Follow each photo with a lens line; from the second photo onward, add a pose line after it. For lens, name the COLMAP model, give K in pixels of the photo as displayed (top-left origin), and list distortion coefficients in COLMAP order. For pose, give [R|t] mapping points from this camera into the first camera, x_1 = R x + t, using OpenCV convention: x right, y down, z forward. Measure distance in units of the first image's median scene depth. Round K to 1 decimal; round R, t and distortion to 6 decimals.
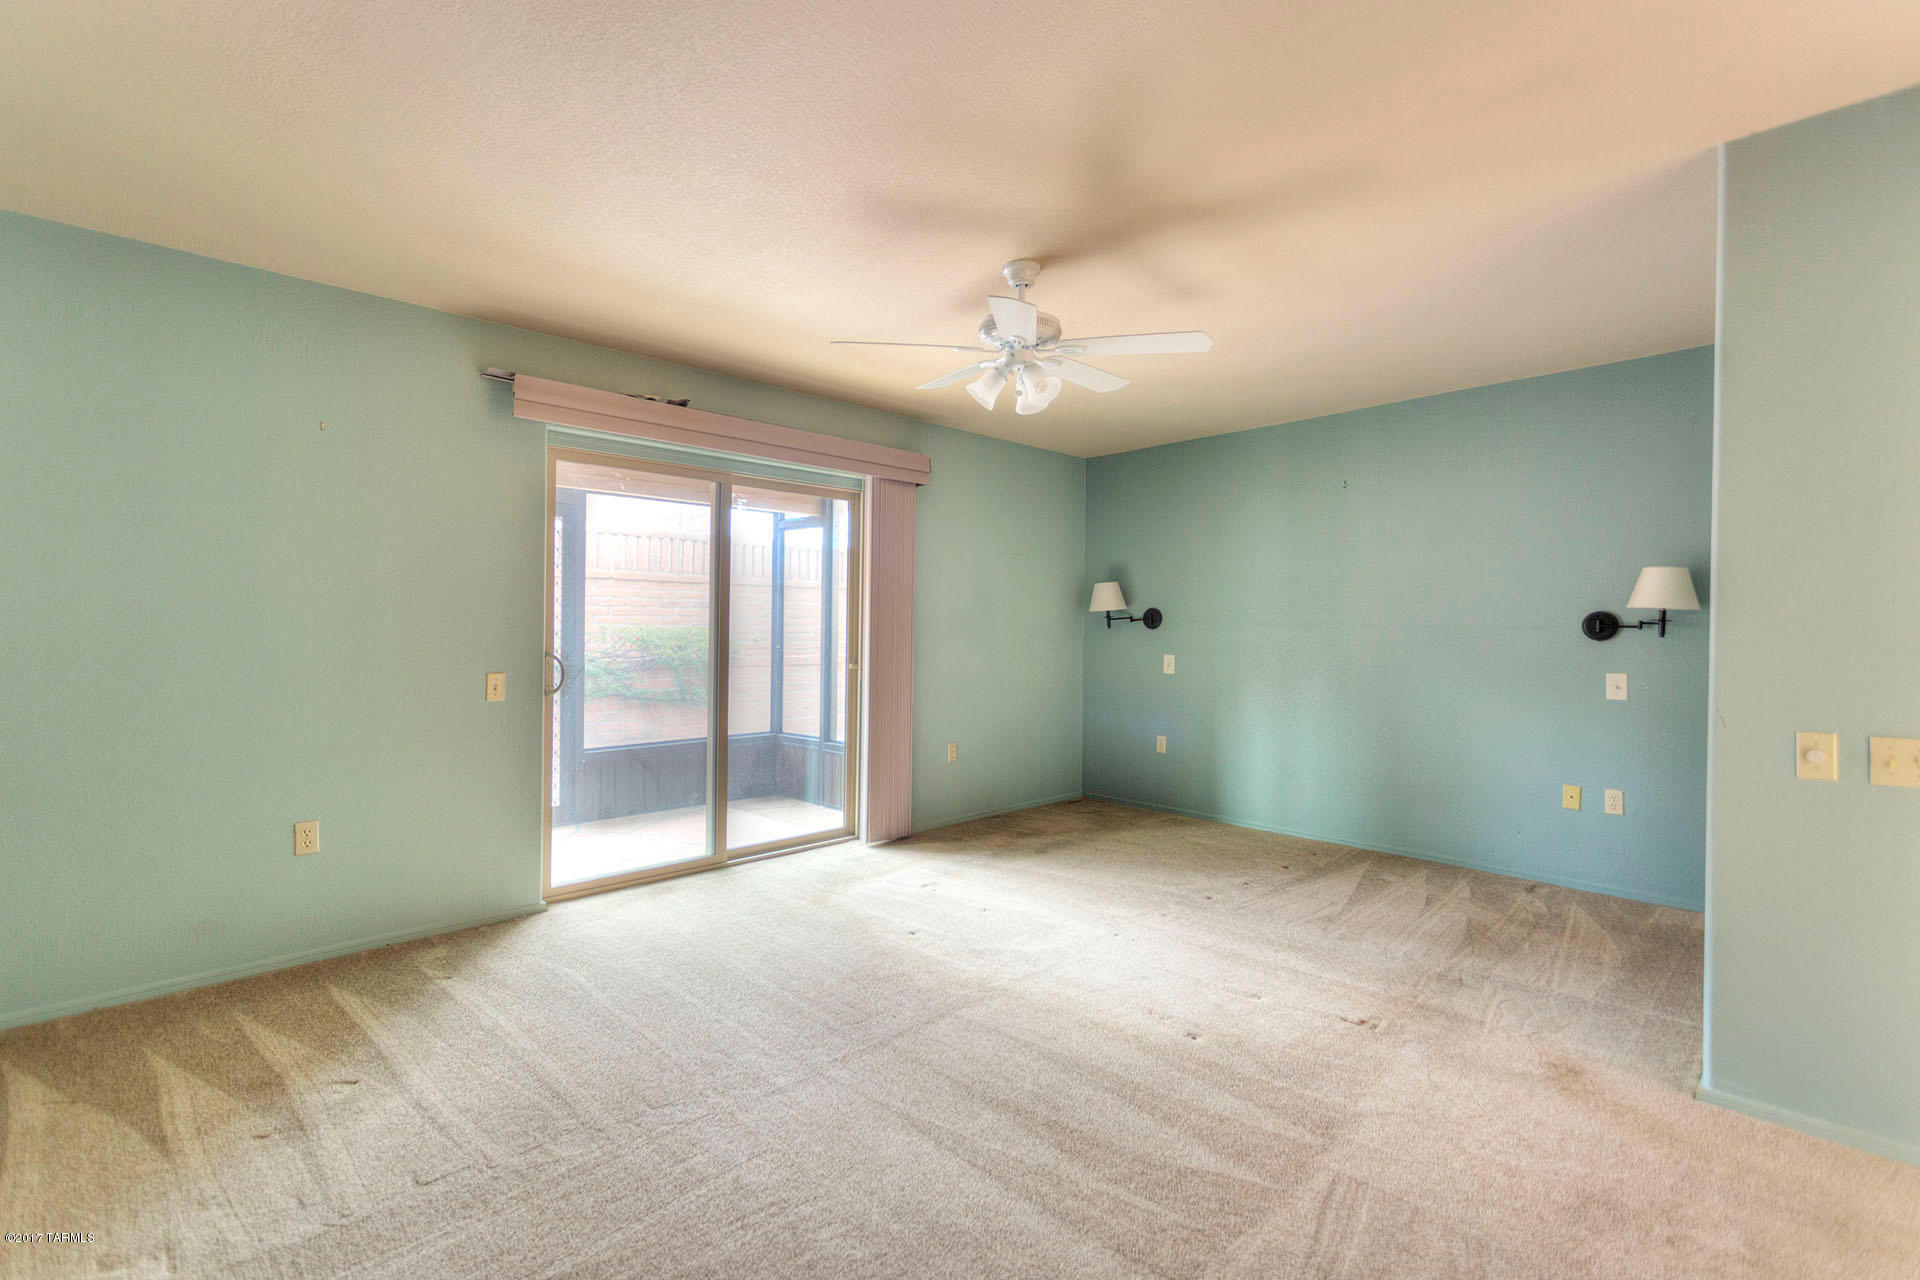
lens RADIAL K [[899.9, 0, 955.8], [0, 899.9, 634.1], [0, 0, 1]] dist [0.003447, 0.000871]
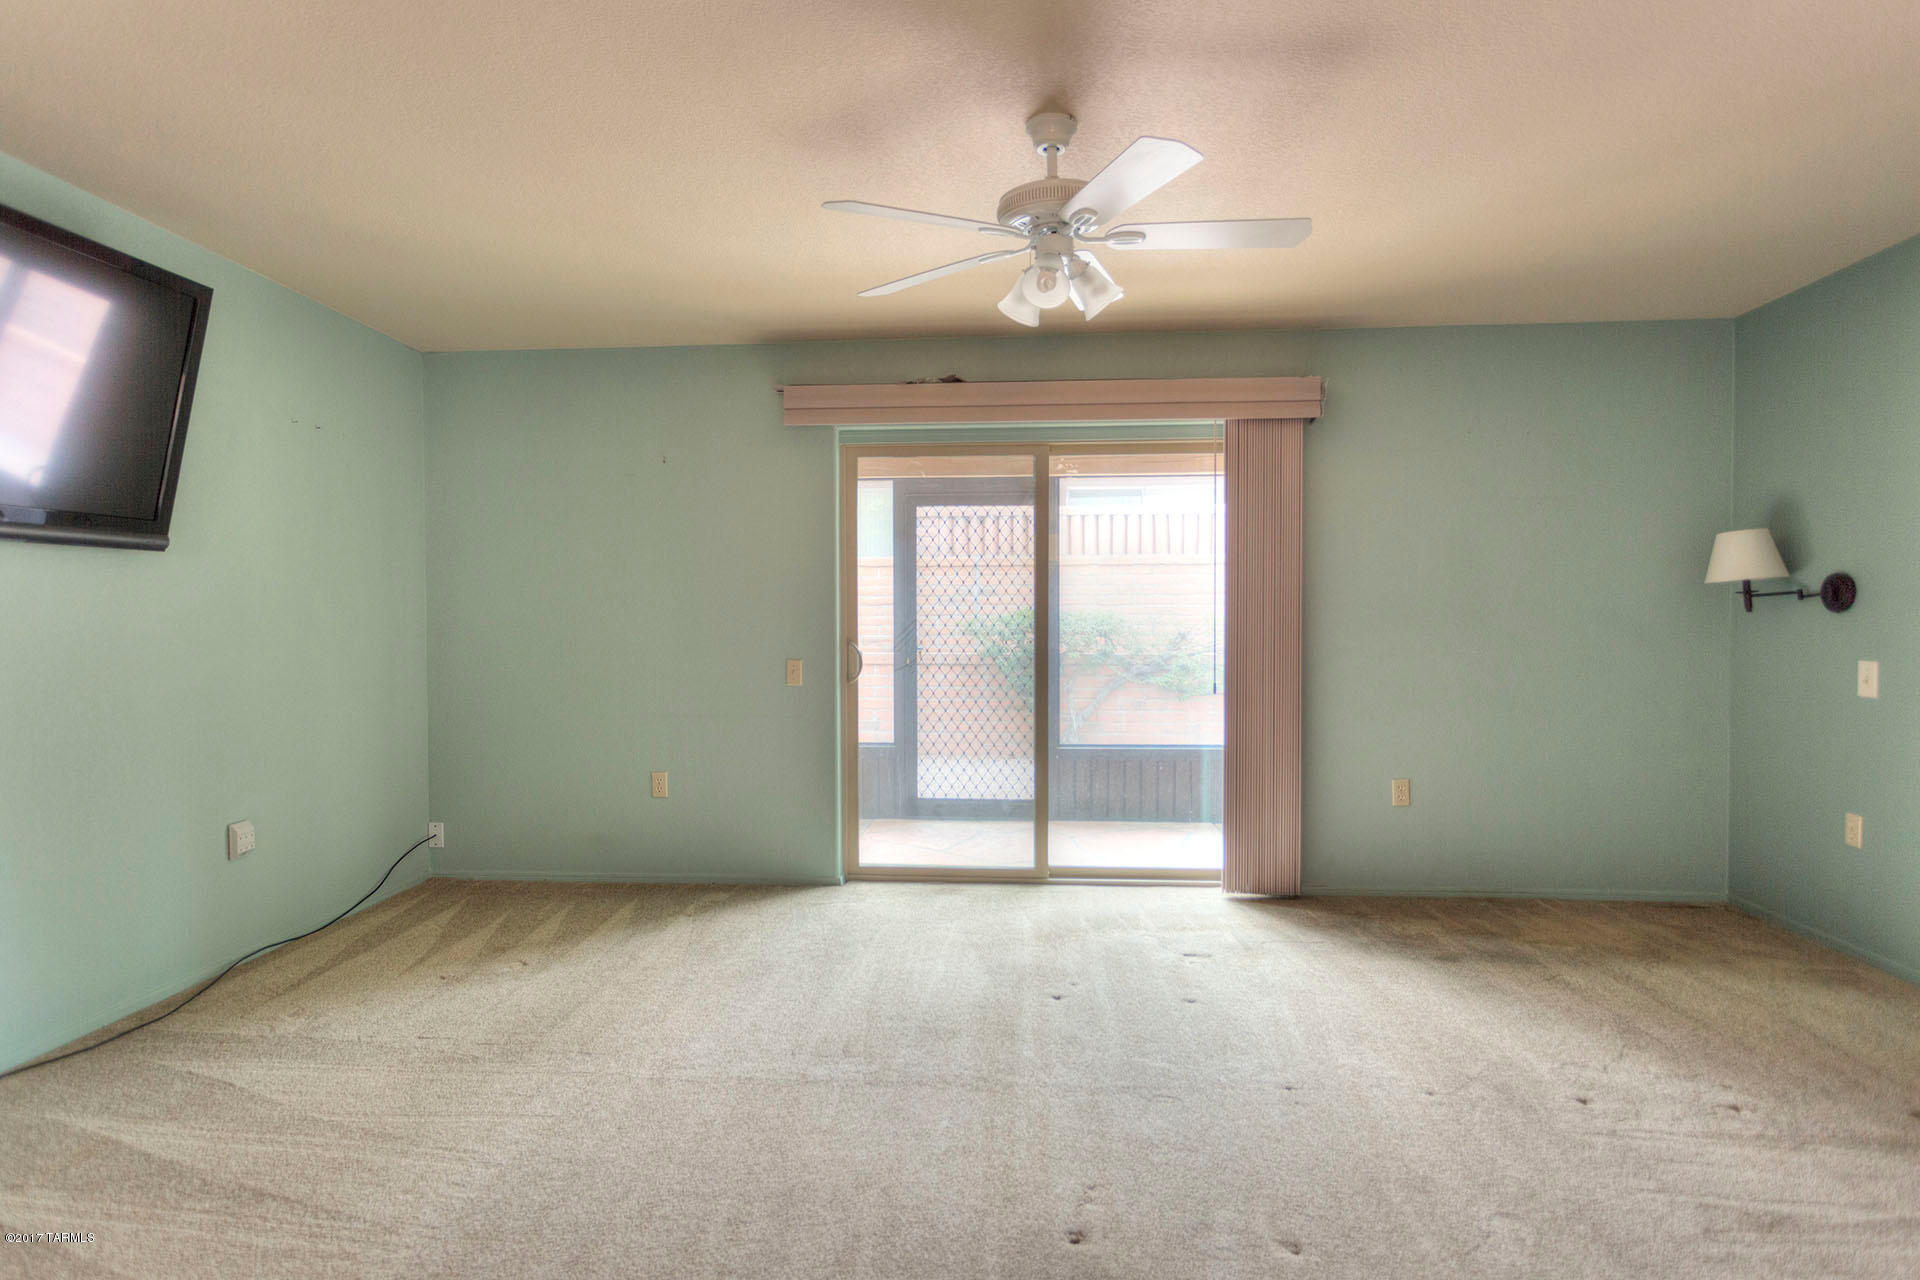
lens RADIAL K [[1022.7, 0, 946.6], [0, 1022.7, 628.4], [0, 0, 1]] dist [0.000496, 0.000848]
pose [[0.642735, 0.000529, -0.766088, 0.514661], [0.002055, 0.999995, 0.002415, 0.002193], [0.766086, -0.003126, 0.642731, 0.303455]]
